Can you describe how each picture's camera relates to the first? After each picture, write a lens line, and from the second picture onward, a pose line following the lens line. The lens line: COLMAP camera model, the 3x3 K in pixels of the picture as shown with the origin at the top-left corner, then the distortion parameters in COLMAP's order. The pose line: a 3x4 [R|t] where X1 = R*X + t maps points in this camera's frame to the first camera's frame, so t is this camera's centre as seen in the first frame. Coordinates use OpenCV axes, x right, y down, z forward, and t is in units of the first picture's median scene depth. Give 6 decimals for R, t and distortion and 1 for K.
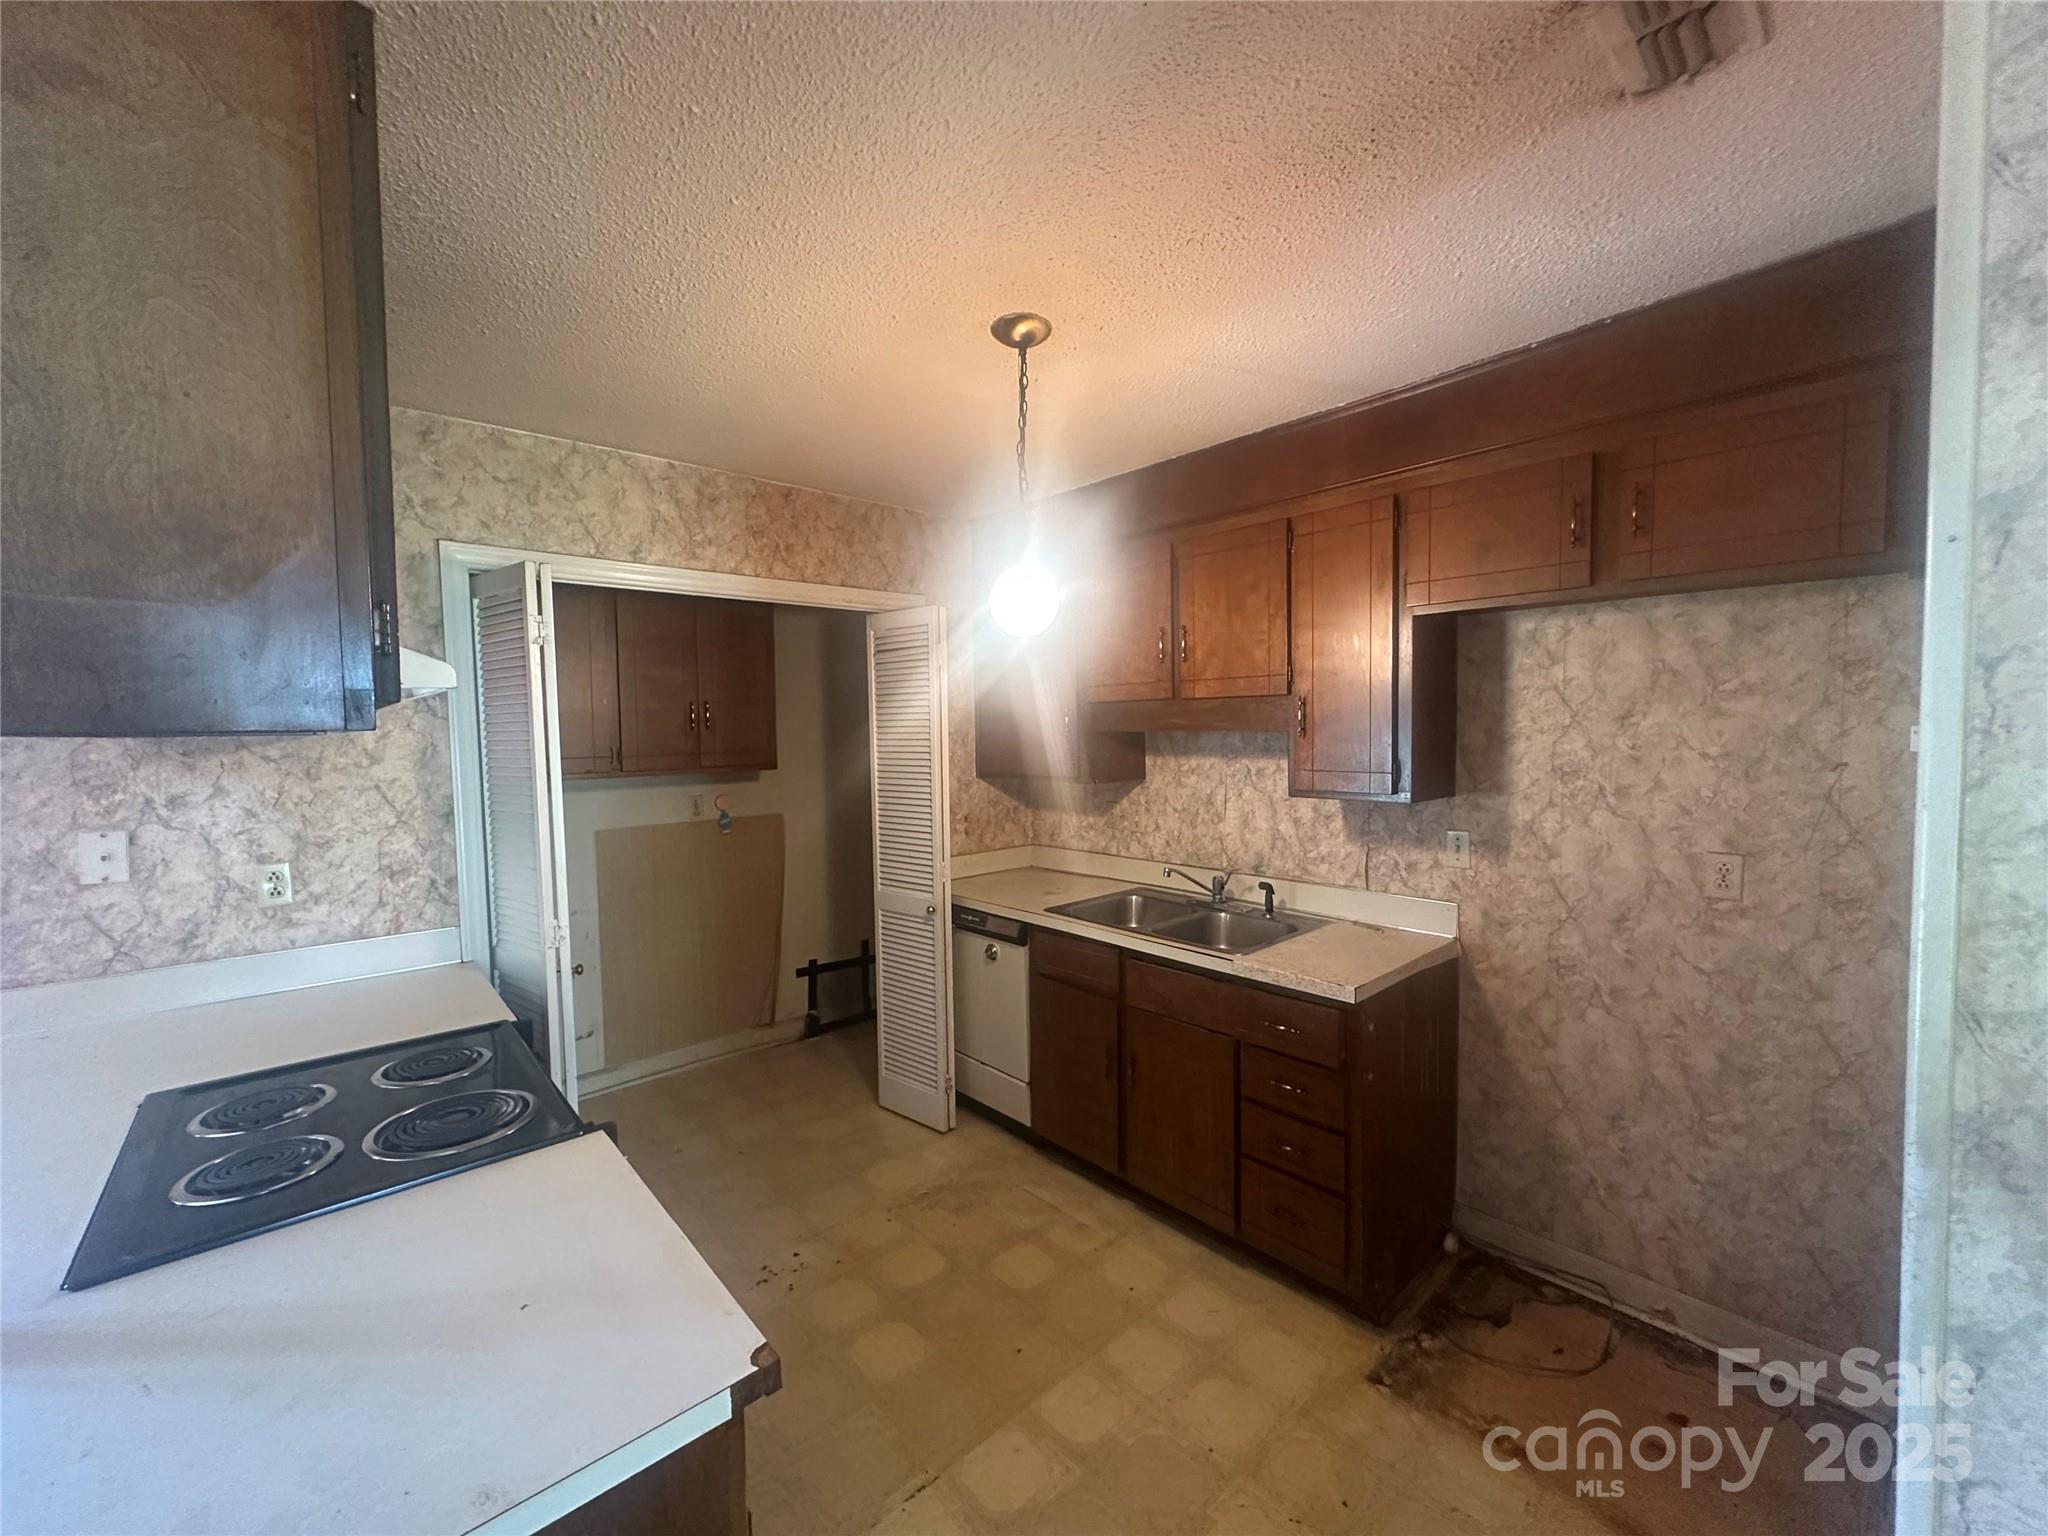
lens RADIAL K [[816.4, 0, 1024.2], [0, 816.4, 766.0], [0, 0, 1]] dist [-0.000321, 0.000009]
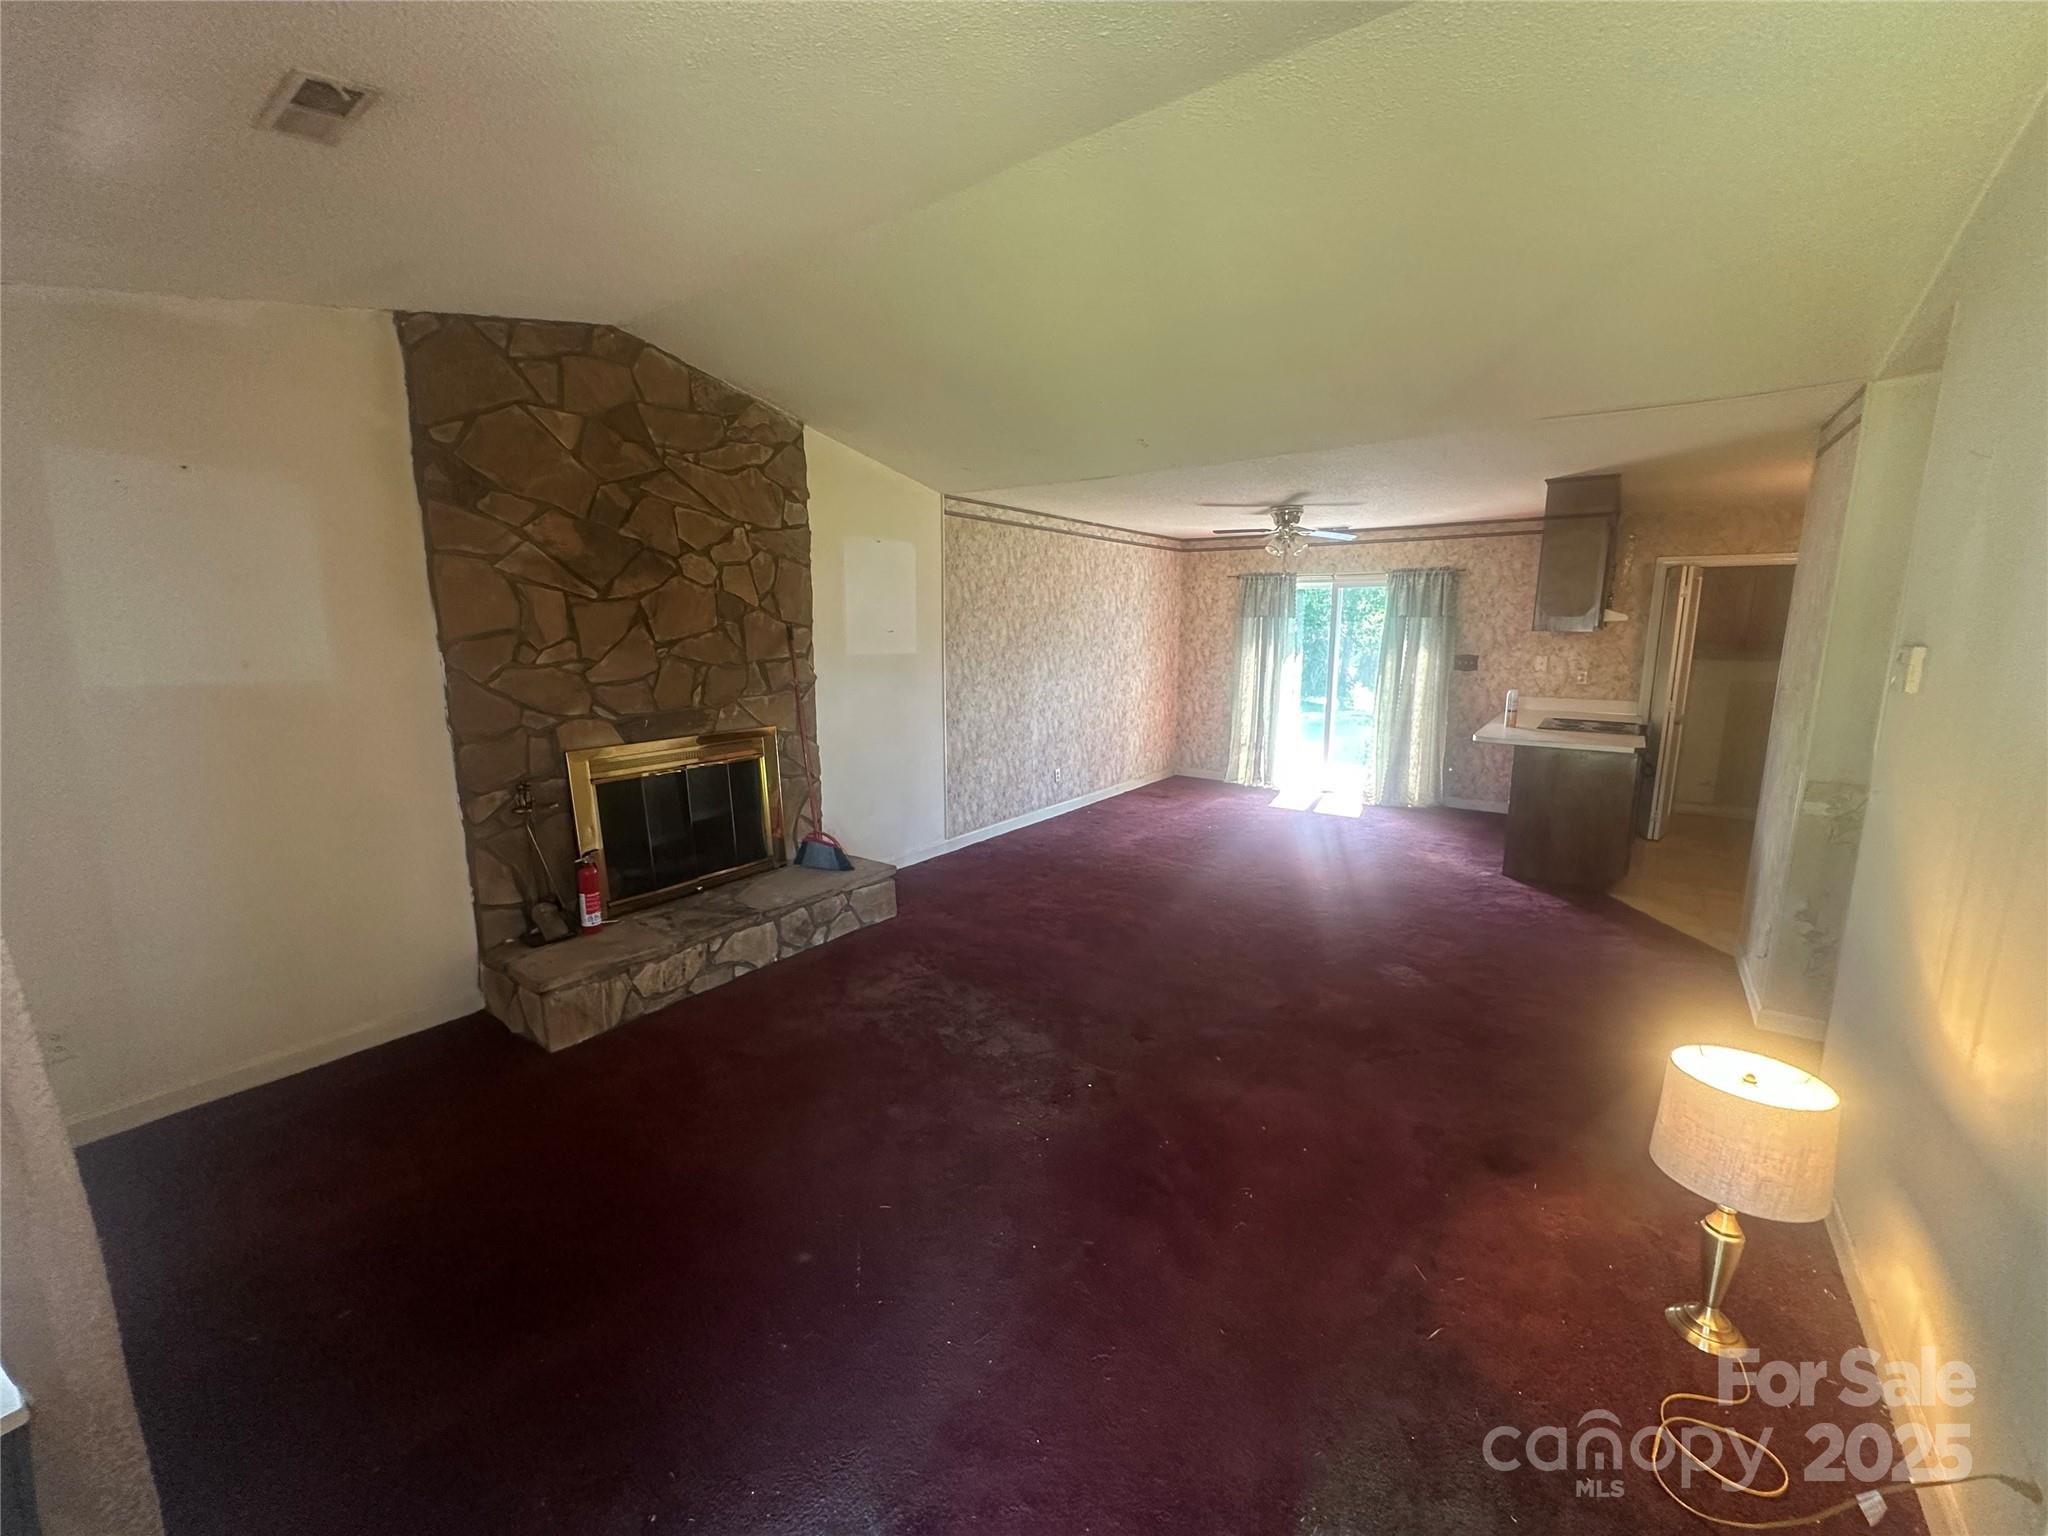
lens RADIAL K [[816.4, 0, 1024.8], [0, 816.4, 766.3], [0, 0, 1]] dist [-0.000321, 0.000009]
pose [[0.208083, 0.190181, -0.959444, 1.639168], [-0.047319, 0.981724, 0.184334, 0.003178], [0.976966, 0.007043, 0.213279, -1.685183]]
